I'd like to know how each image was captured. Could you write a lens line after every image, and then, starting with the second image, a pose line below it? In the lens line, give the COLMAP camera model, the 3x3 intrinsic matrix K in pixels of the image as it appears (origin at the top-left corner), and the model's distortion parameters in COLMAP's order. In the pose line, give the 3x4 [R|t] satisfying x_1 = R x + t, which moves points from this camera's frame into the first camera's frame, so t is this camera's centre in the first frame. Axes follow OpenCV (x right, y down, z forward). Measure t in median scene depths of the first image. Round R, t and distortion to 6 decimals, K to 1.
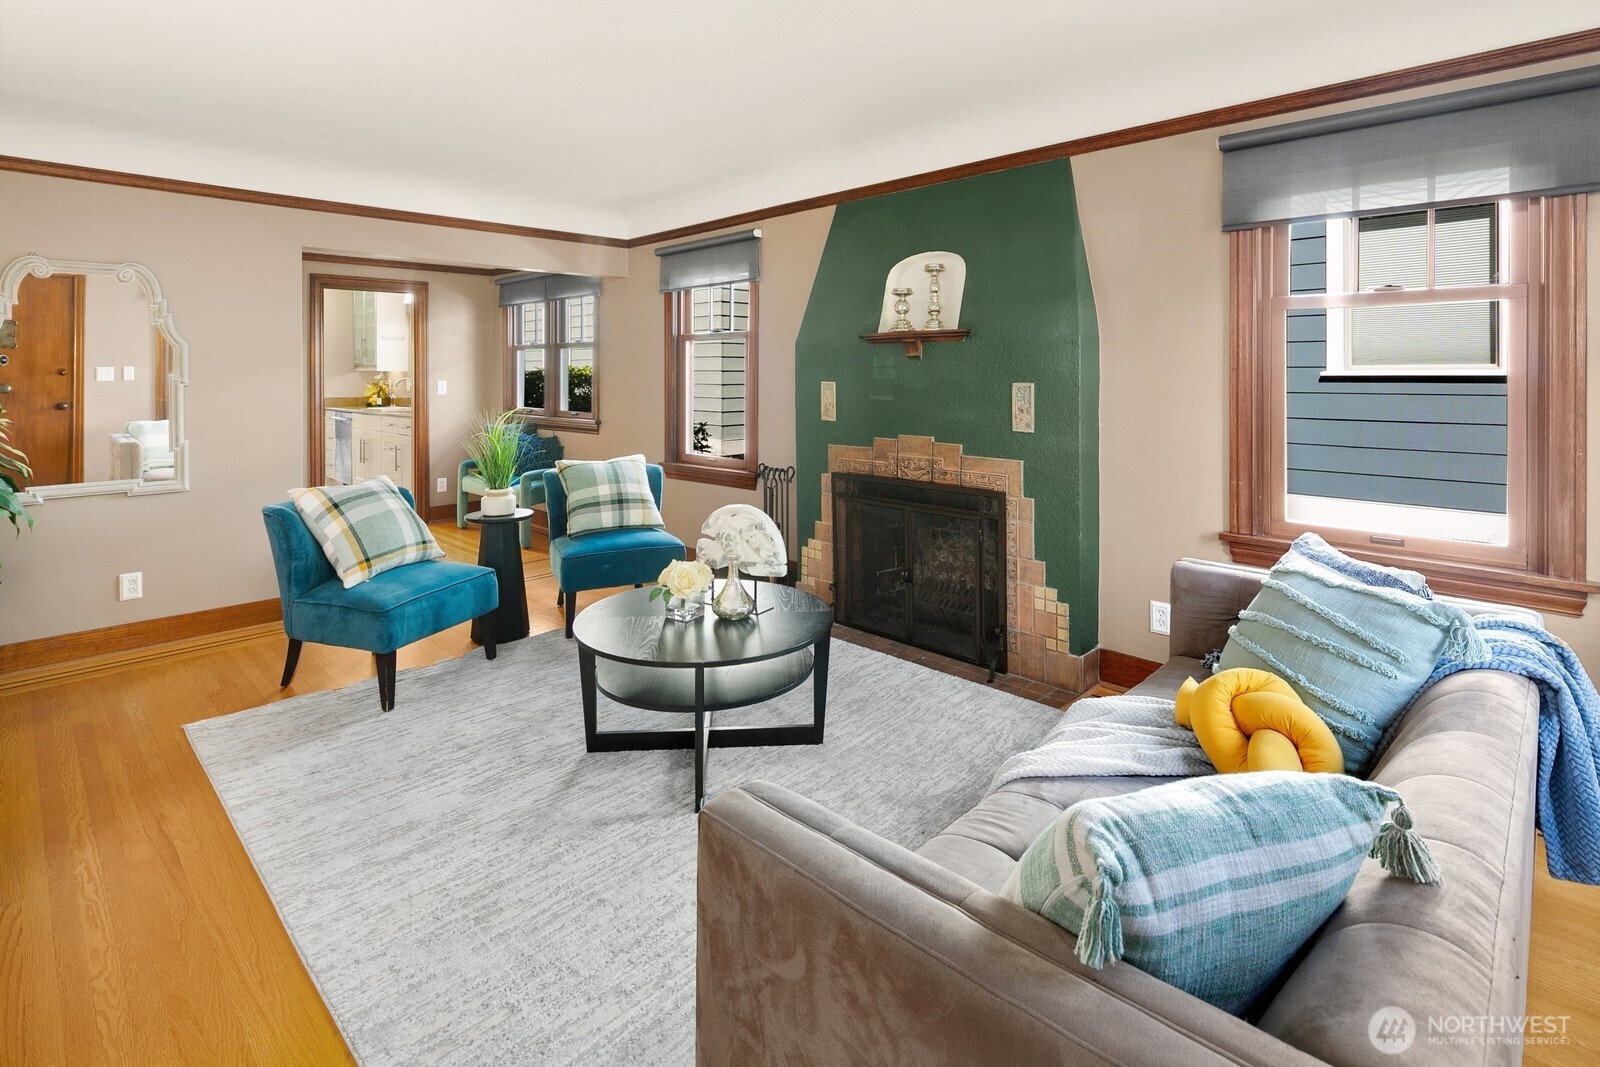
lens RADIAL K [[783.6, 0, 797.2], [0, 783.6, 375.1], [0, 0, 1]] dist [-0.000955, -0.002404]
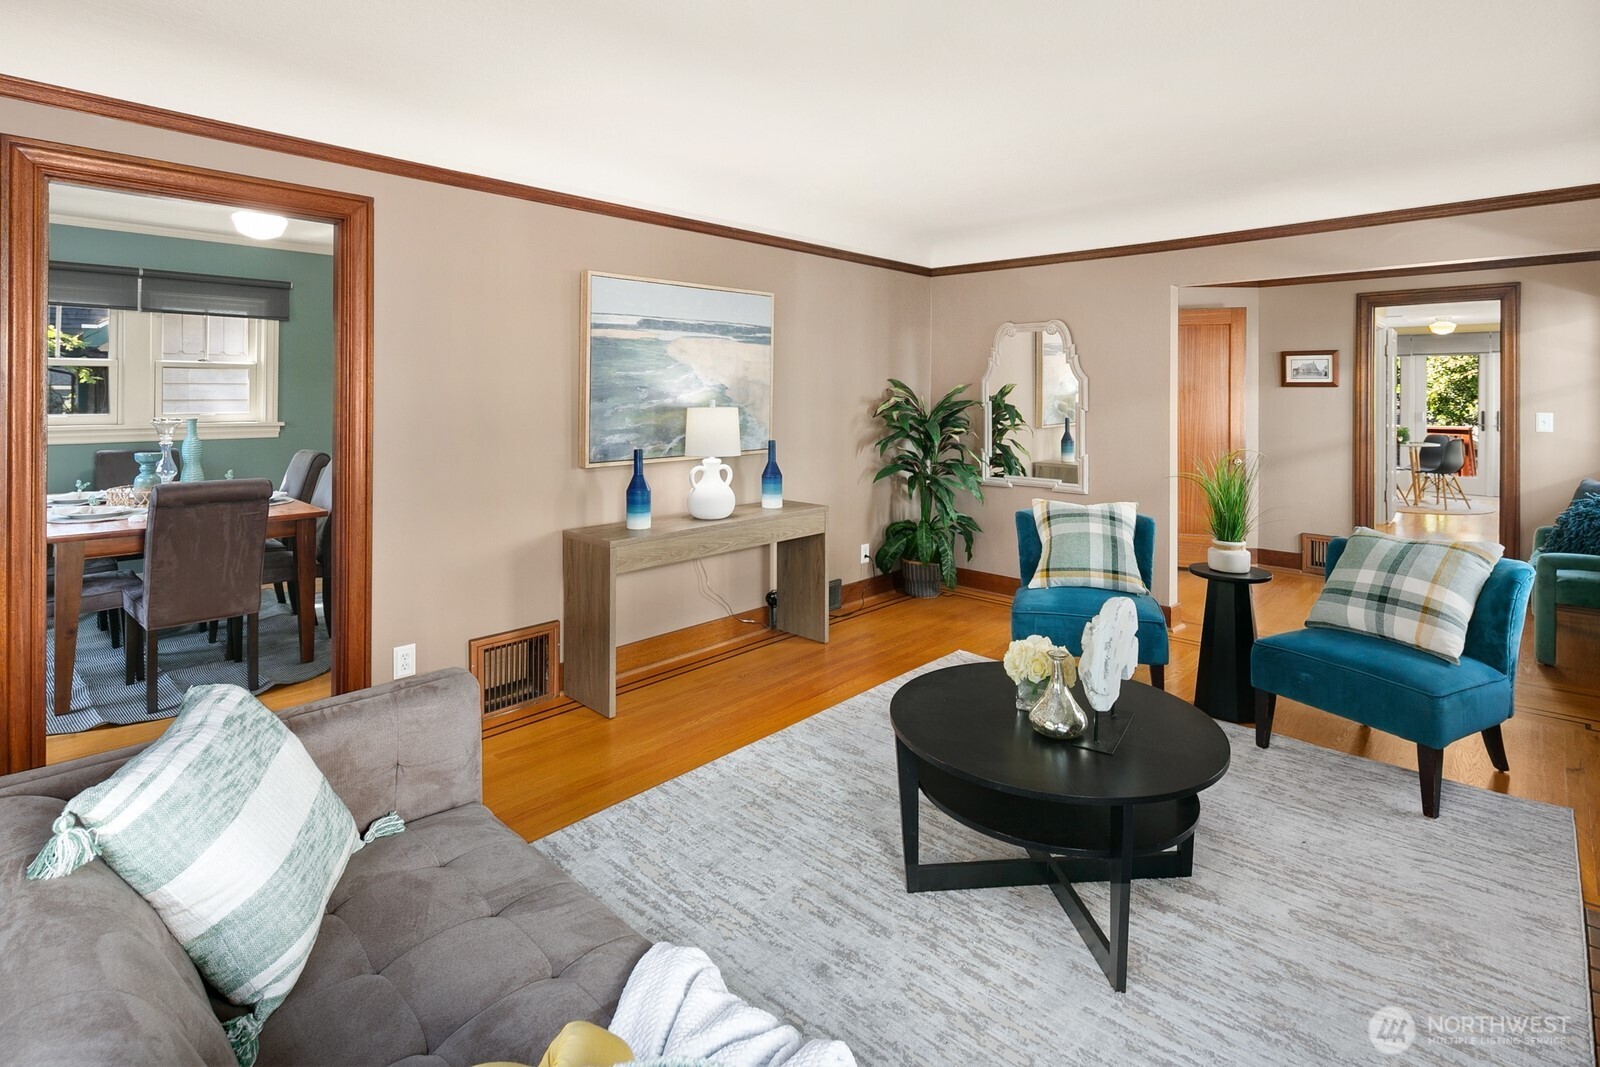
lens RADIAL K [[783.6, 0, 797.5], [0, 783.6, 391.8], [0, 0, 1]] dist [-0.000955, -0.002404]
pose [[0.013971, 0.005126, -0.999889, 0.477191], [-0.007574, 0.999959, 0.005021, -0.020059], [0.999874, 0.007503, 0.014010, 0.511046]]
